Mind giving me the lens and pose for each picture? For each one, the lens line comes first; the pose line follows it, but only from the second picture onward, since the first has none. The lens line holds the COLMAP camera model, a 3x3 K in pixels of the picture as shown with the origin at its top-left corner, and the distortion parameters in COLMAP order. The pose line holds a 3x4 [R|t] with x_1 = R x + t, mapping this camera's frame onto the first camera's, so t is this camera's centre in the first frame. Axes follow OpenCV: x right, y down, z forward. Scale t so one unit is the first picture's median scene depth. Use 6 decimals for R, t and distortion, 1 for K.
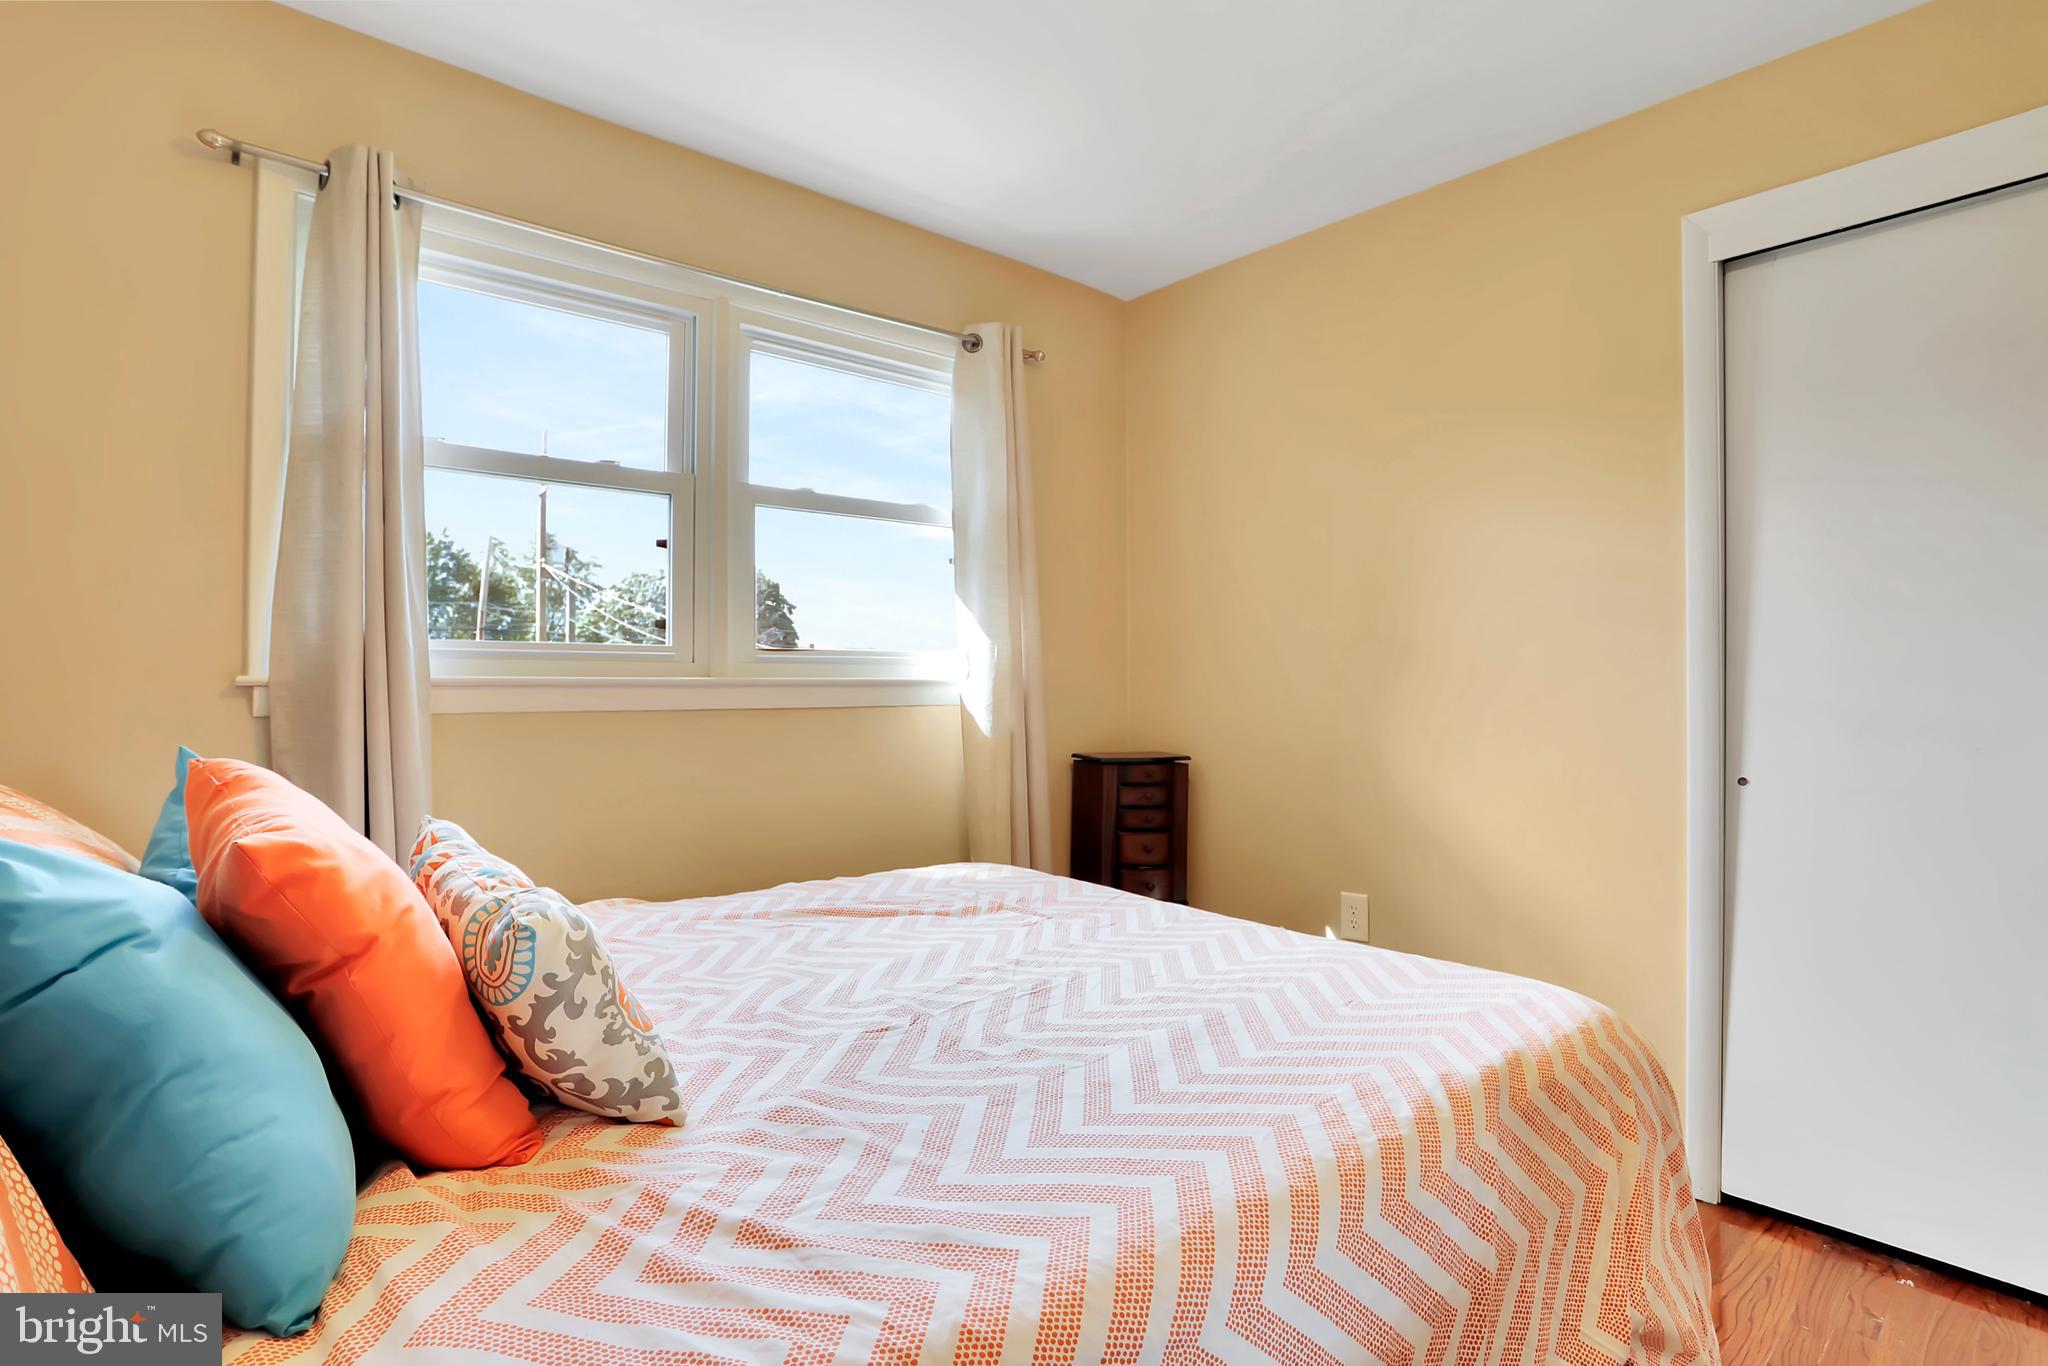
lens RADIAL K [[1012.6, 0, 1020.6], [0, 1012.6, 676.7], [0, 0, 1]] dist [-0.065102, 0.029154]
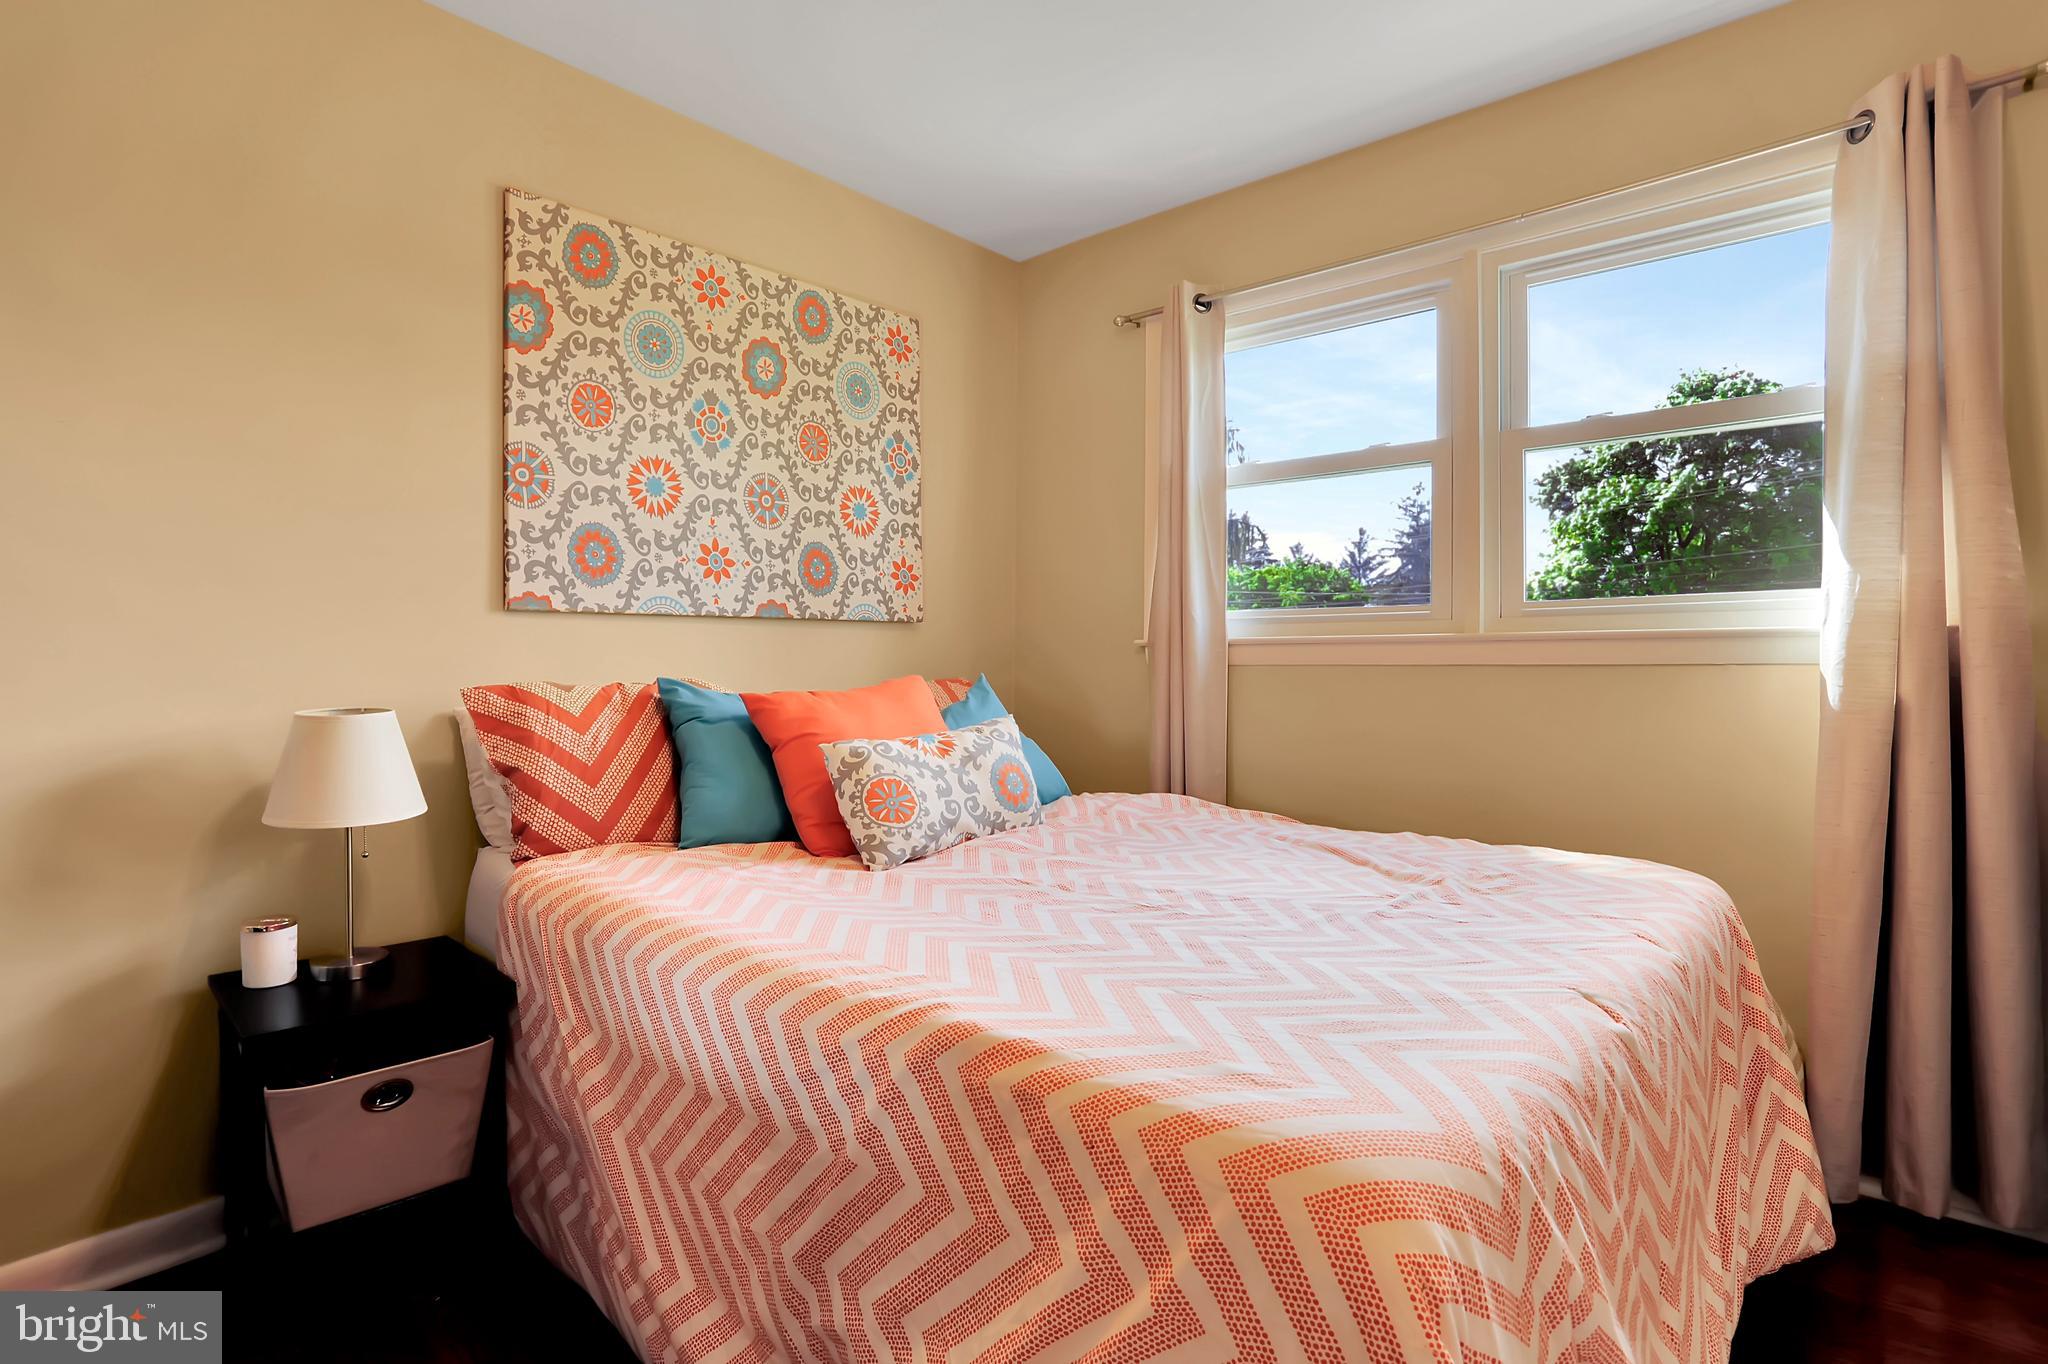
lens RADIAL K [[1012.6, 0, 1020.6], [0, 1012.6, 675.7], [0, 0, 1]] dist [-0.065102, 0.029154]
pose [[0.141405, 0.010160, -0.989900, 0.733824], [0.007929, 0.999904, 0.011395, 0.033503], [0.989920, -0.009460, 0.141310, 0.485070]]
